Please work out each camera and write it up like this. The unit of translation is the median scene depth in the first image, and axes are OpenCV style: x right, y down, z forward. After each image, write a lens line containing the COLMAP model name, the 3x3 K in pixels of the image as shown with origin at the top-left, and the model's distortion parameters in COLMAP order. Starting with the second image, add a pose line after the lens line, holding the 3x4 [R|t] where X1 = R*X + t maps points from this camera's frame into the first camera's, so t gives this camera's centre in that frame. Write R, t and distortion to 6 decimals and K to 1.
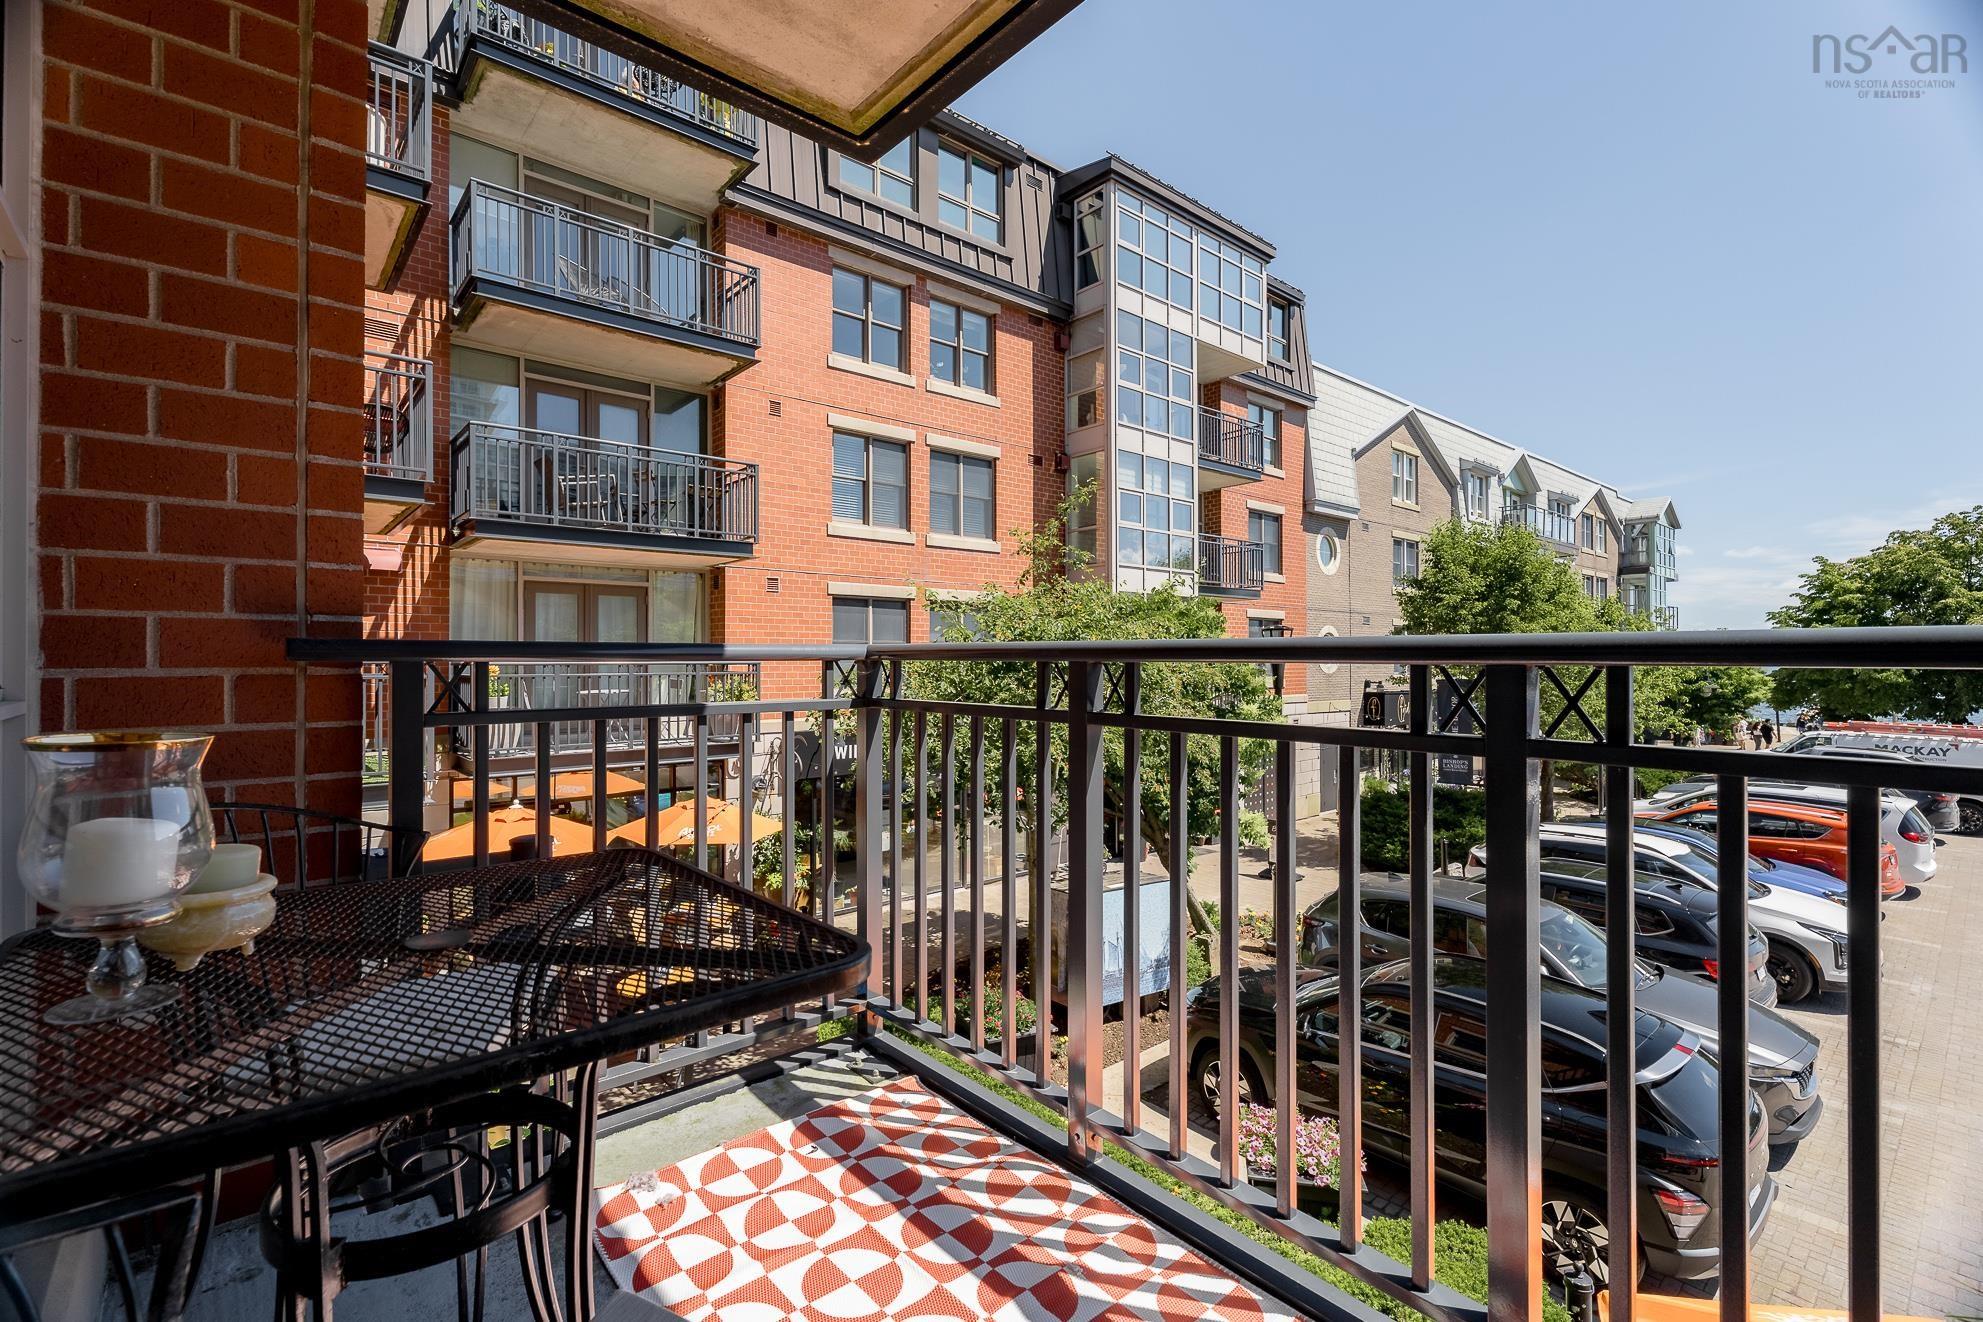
lens RADIAL K [[903.1, 0, 986.0], [0, 903.1, 664.6], [0, 0, 1]] dist [0.011189, -0.000038]
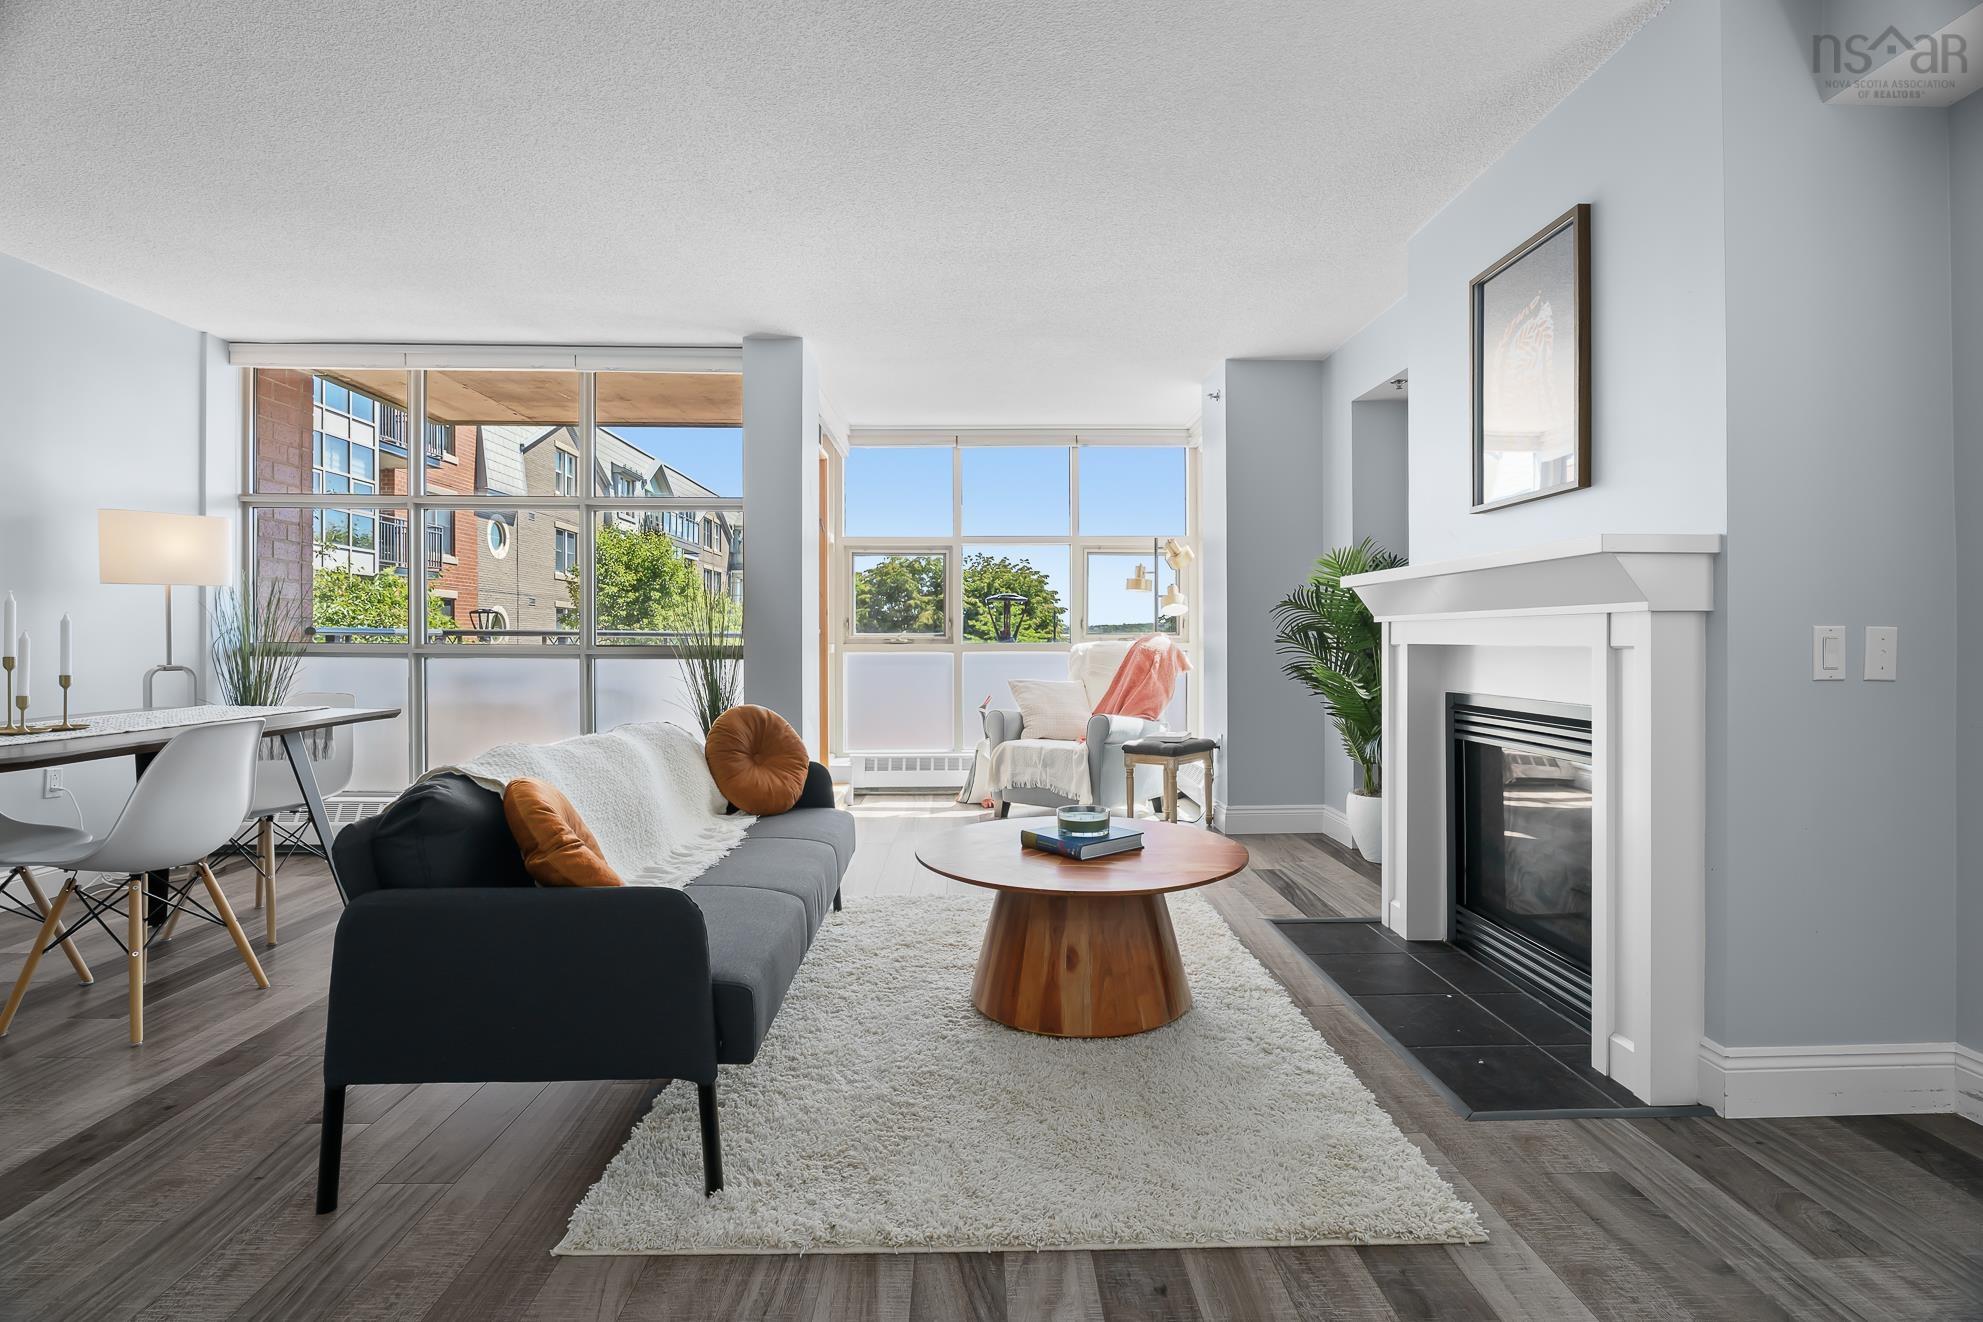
lens RADIAL K [[972.4, 0, 983.5], [0, 972.4, 620.7], [0, 0, 1]] dist [0.004310, -0.005651]
pose [[0.651994, 0.019776, 0.757966, -0.090509], [-0.002090, 0.999703, -0.024285, 0.000448], [-0.758221, 0.014250, 0.651842, -0.141284]]
